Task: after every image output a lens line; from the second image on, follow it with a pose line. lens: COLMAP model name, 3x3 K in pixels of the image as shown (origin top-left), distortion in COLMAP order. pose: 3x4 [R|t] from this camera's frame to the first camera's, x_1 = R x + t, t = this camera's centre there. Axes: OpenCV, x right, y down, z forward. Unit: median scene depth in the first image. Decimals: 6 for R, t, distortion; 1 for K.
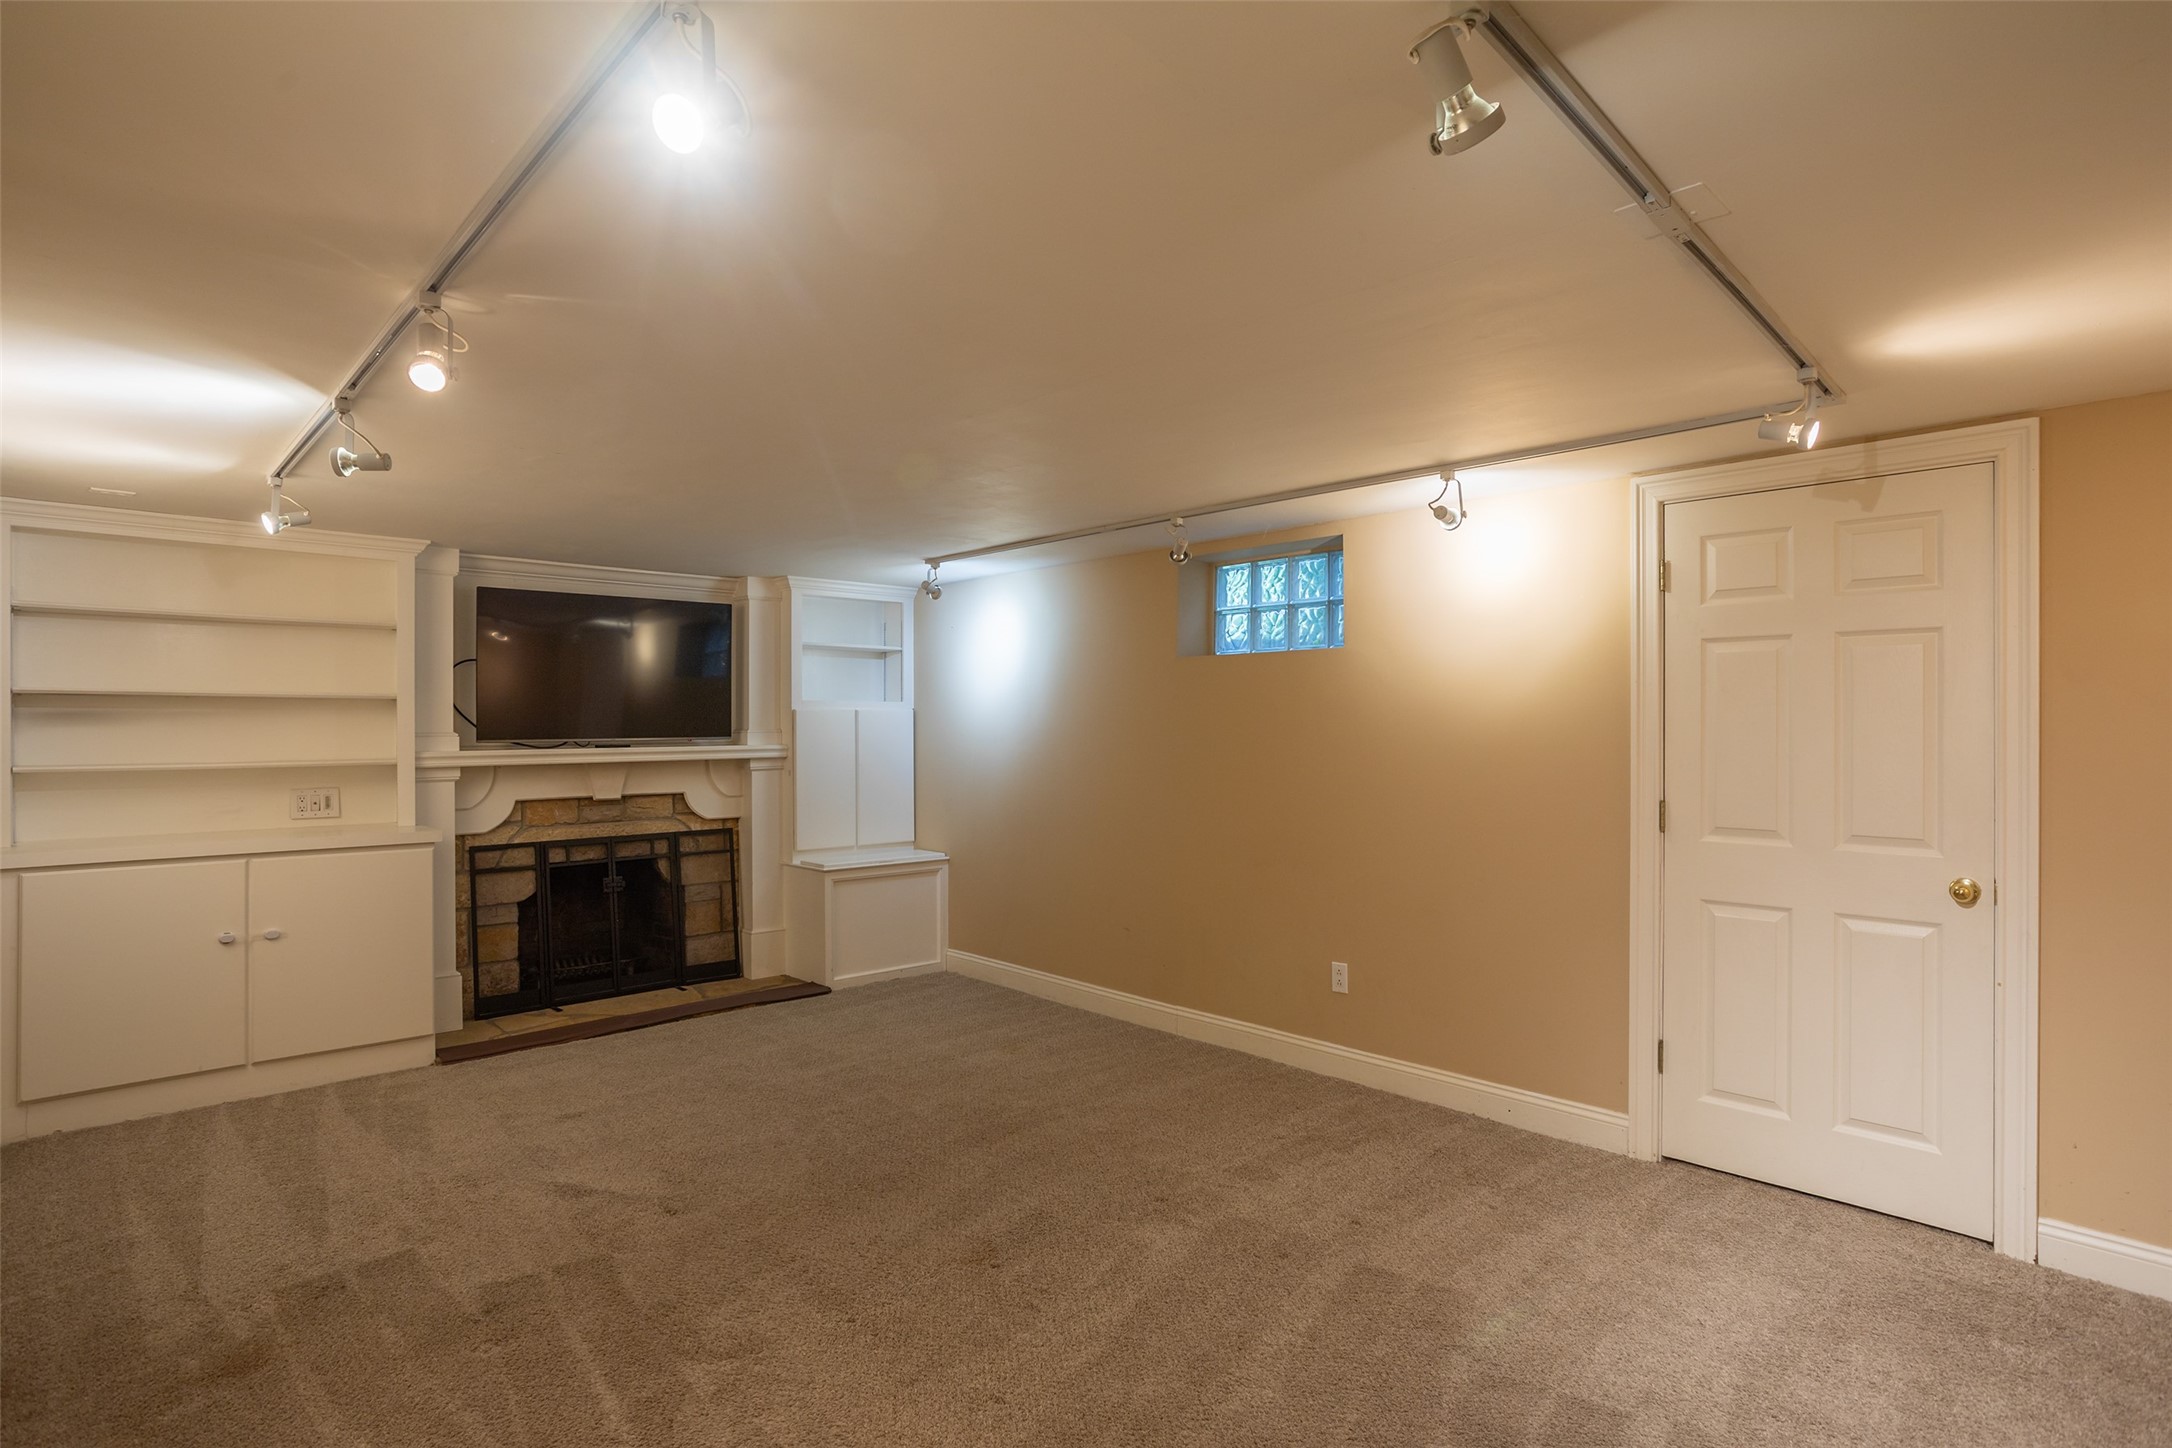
lens RADIAL K [[1086.8, 0, 1105.1], [0, 1086.8, 761.6], [0, 0, 1]] dist [-0.041832, 0.037885]
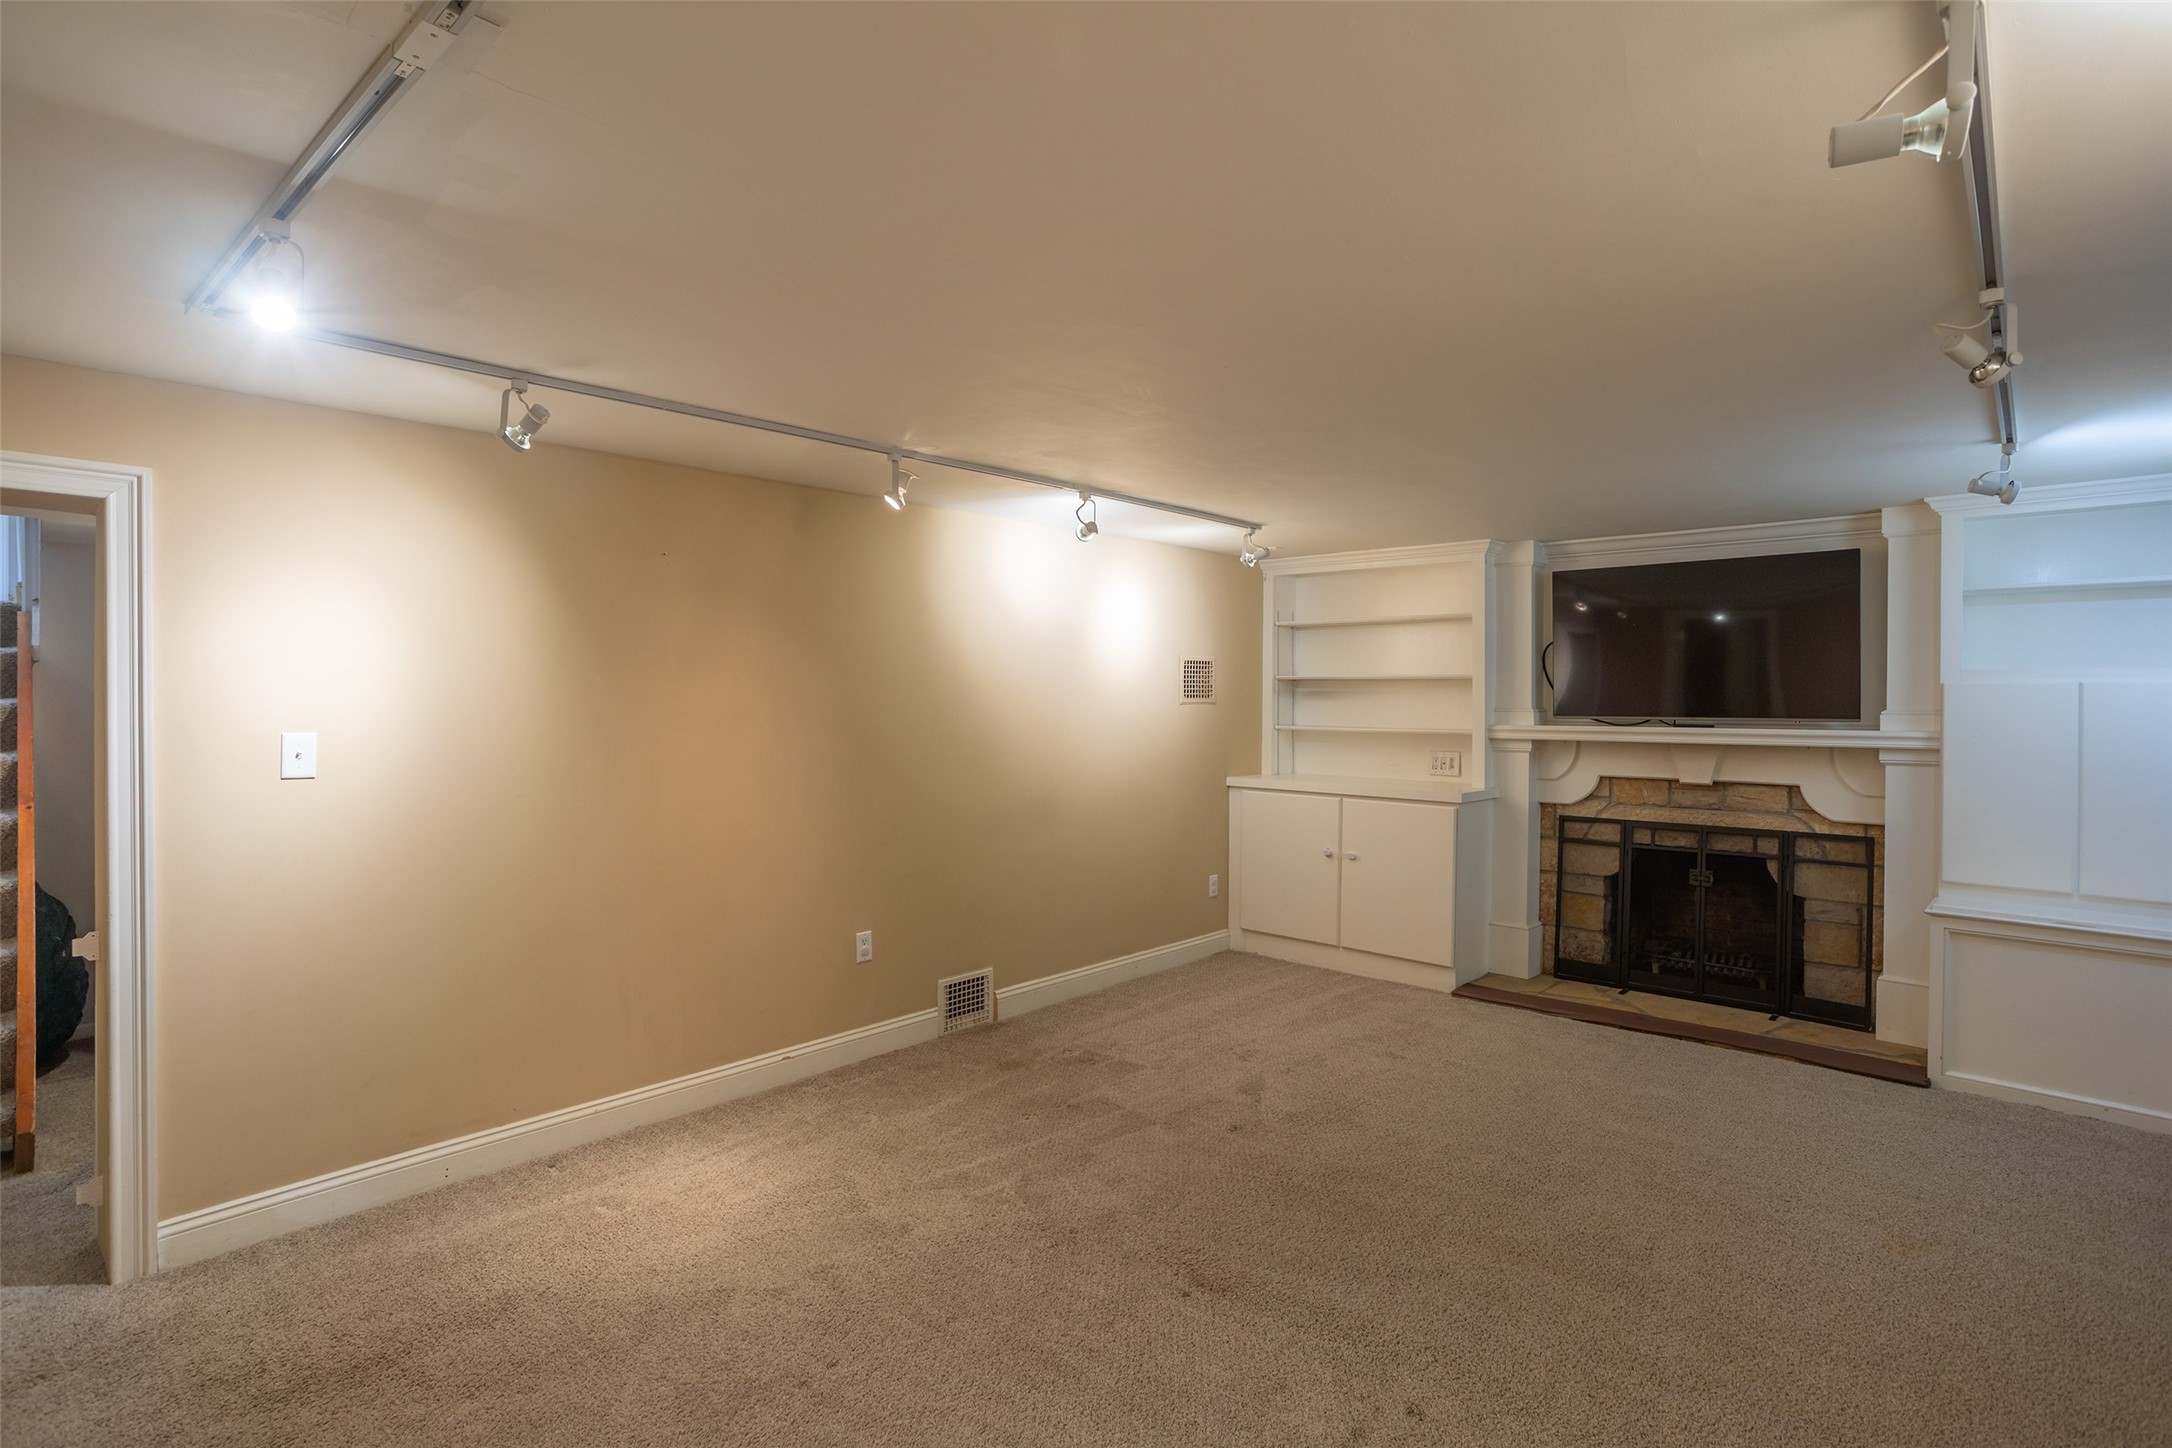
lens RADIAL K [[1070.1, 0, 1086.0], [0, 1070.1, 724.0], [0, 0, 1]] dist [-0.061974, 0.036716]
pose [[0.068378, 0.027811, -0.997272, 0.403159], [-0.037752, 0.998968, 0.025270, -0.019324], [0.996945, 0.035922, 0.069357, 0.432764]]
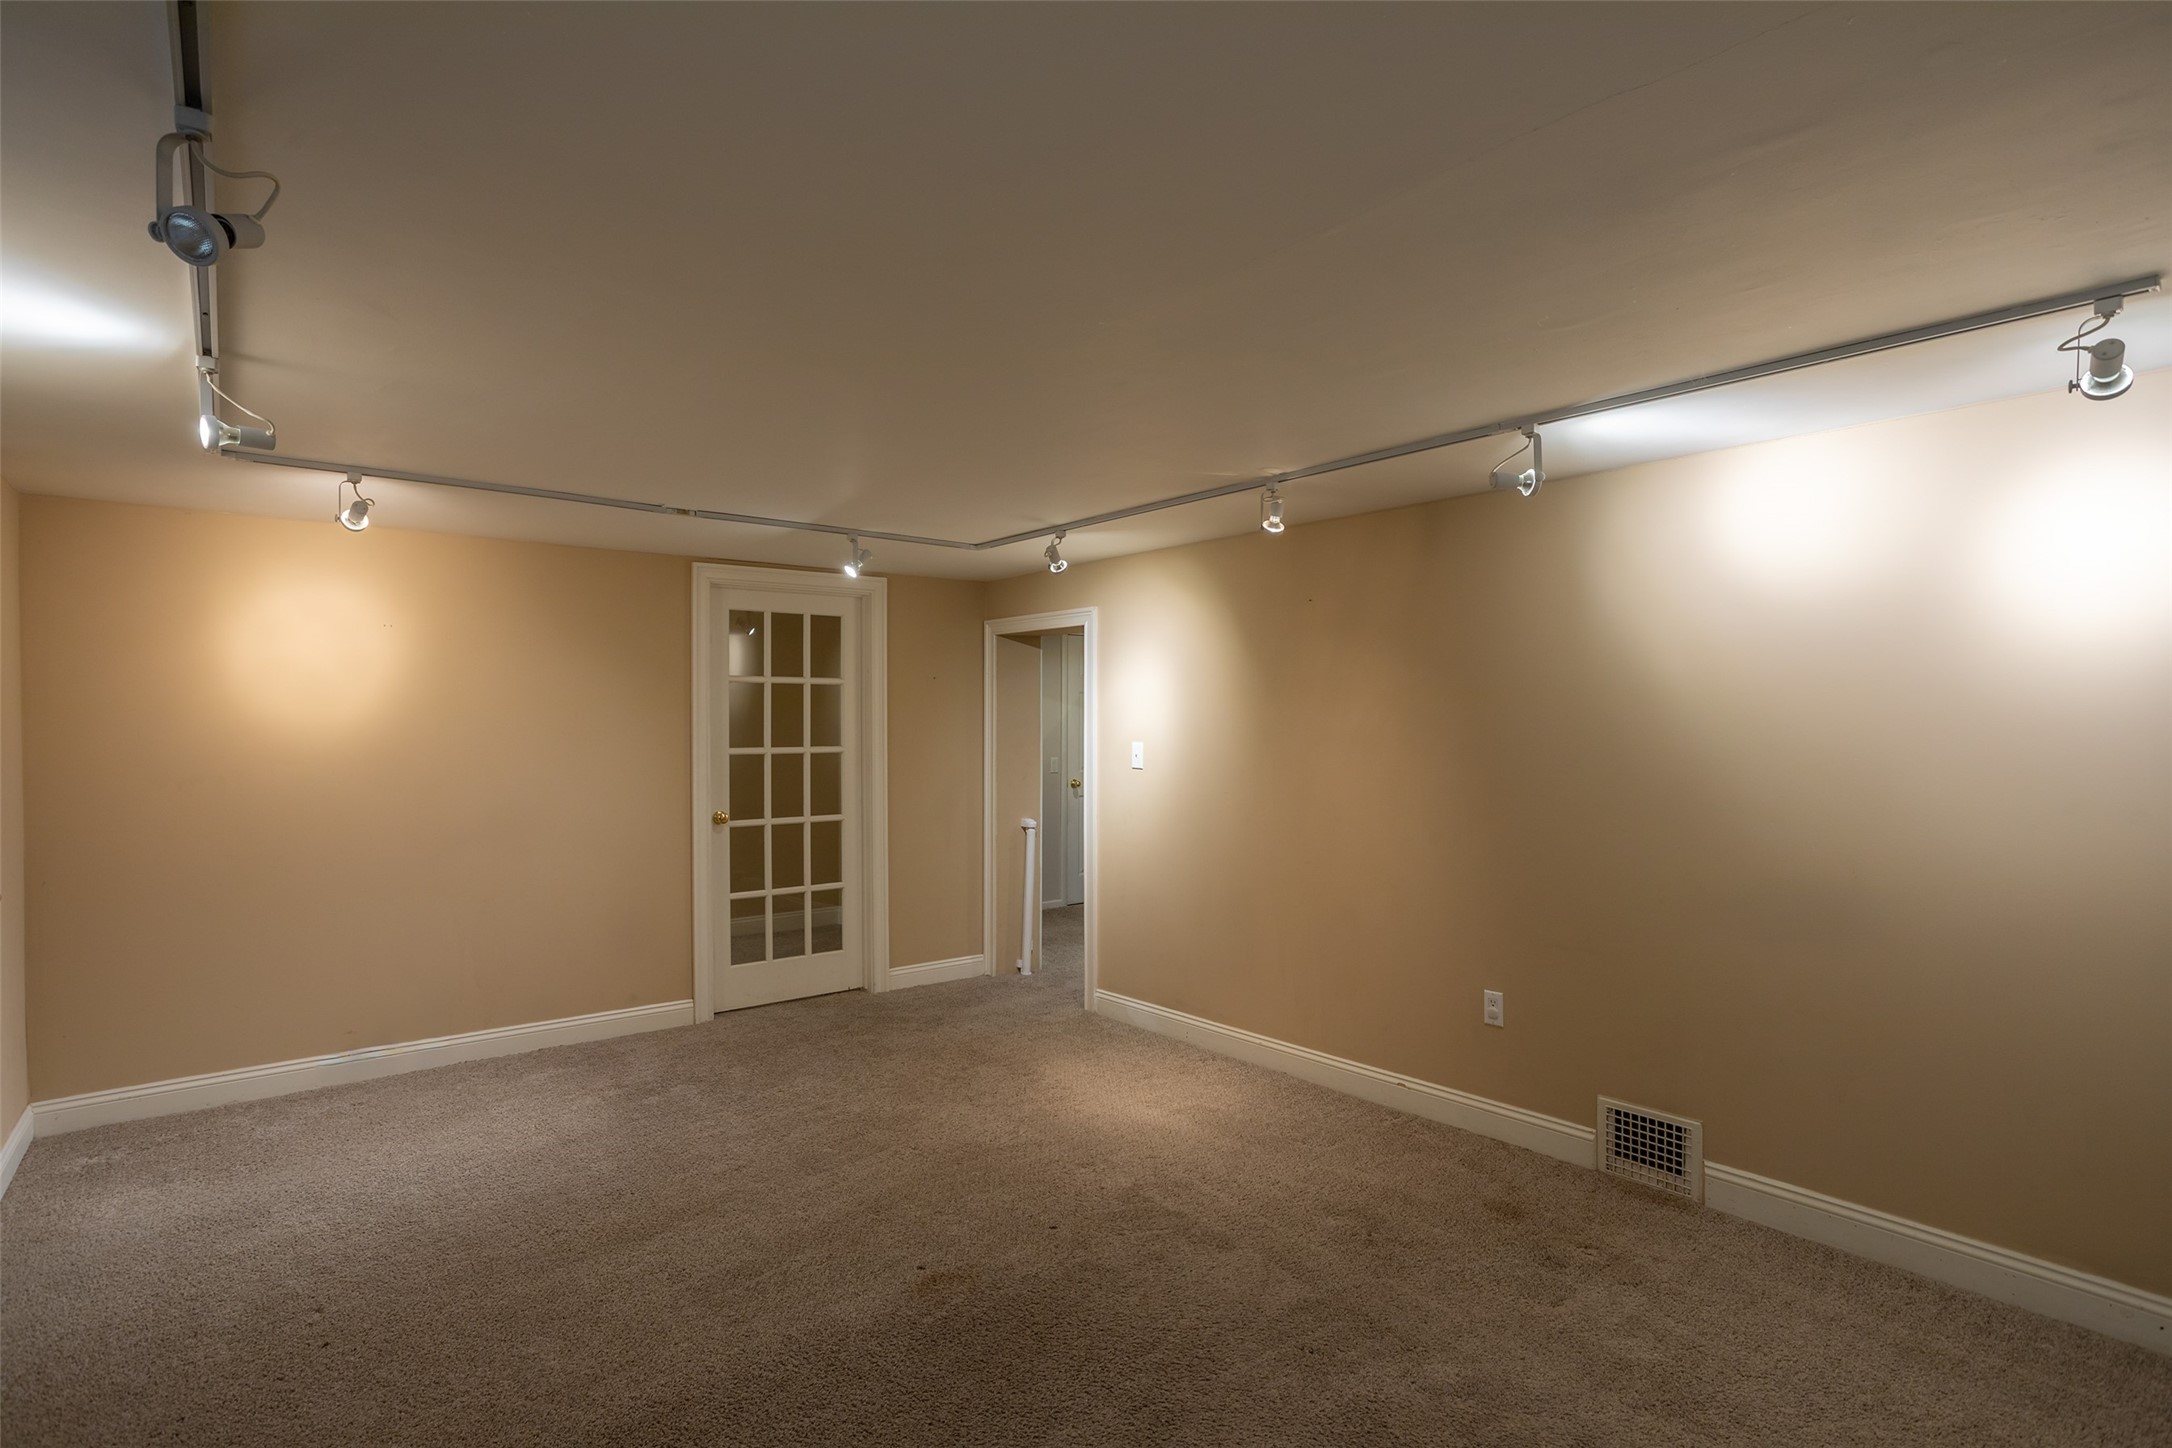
lens RADIAL K [[1070.1, 0, 1086.0], [0, 1070.1, 724.0], [0, 0, 1]] dist [-0.061974, 0.036716]
pose [[-0.996817, 0.007896, 0.079329, -0.177766], [0.011070, 0.999152, 0.039654, -0.041168], [-0.078949, 0.040406, -0.996059, 1.016405]]
